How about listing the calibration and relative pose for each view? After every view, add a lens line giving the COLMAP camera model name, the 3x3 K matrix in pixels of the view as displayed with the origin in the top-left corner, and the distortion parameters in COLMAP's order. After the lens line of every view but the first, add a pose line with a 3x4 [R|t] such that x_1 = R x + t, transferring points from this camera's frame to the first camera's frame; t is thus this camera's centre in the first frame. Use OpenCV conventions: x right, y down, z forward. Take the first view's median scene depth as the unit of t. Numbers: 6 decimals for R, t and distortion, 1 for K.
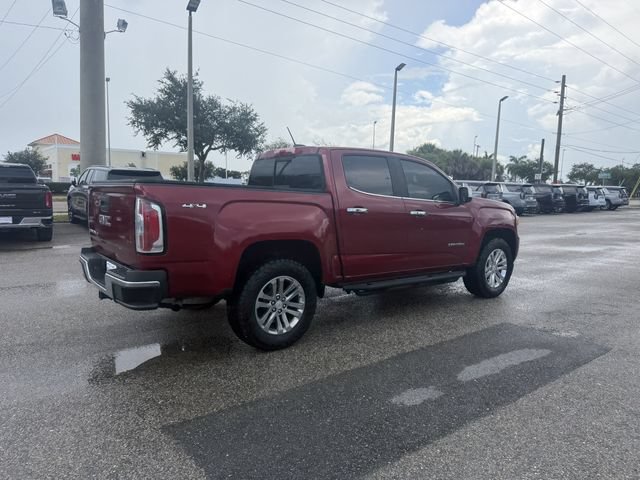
lens RADIAL K [[451.0, 0, 322.4], [0, 451.0, 240.1], [0, 0, 1]] dist [0.038537, -0.061973]
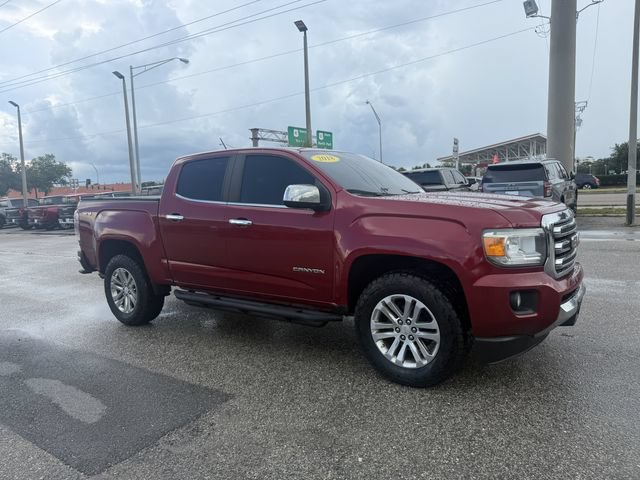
lens RADIAL K [[451.0, 0, 322.2], [0, 451.0, 234.9], [0, 0, 1]] dist [0.038537, -0.061973]
pose [[0.286392, 0.060904, -0.956175, 0.867291], [-0.050771, 0.997540, 0.048332, -0.070813], [0.956766, 0.034705, 0.288780, 0.770933]]
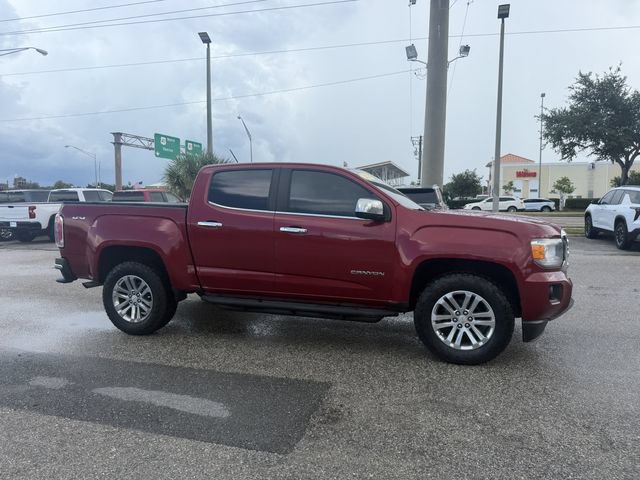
lens RADIAL K [[451.0, 0, 320.7], [0, 451.0, 236.5], [0, 0, 1]] dist [0.038537, -0.061973]
pose [[0.565968, 0.040597, -0.823427, 0.814890], [-0.074442, 0.997223, -0.002001, -0.042188], [0.821059, 0.062430, 0.567419, 0.466900]]
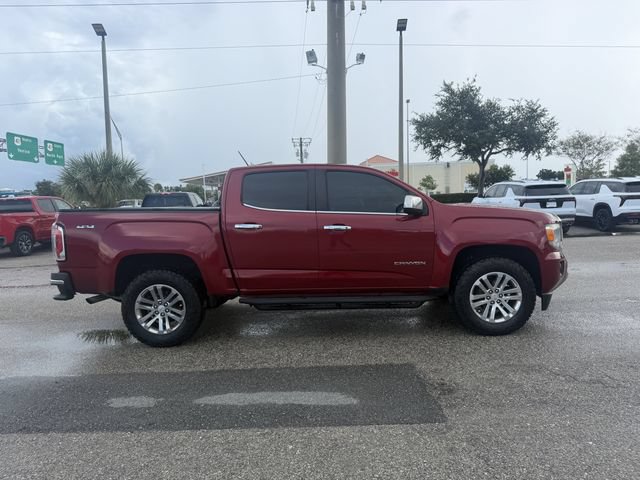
lens RADIAL K [[451.0, 0, 321.1], [0, 451.0, 235.6], [0, 0, 1]] dist [0.038537, -0.061973]
pose [[0.769609, 0.002110, -0.638512, 0.656084], [-0.018065, 0.999666, -0.018471, -0.022466], [0.638260, 0.025750, 0.769390, 0.232097]]
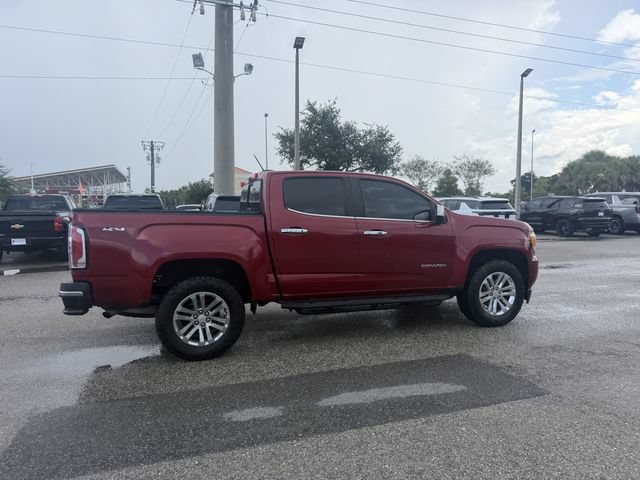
lens RADIAL K [[451.0, 0, 321.9], [0, 451.0, 235.7], [0, 0, 1]] dist [0.038537, -0.061973]
pose [[0.940555, -0.005120, -0.339603, 0.369221], [-0.011980, 0.998764, -0.048237, -0.005079], [0.339430, 0.049438, 0.939331, 0.036513]]
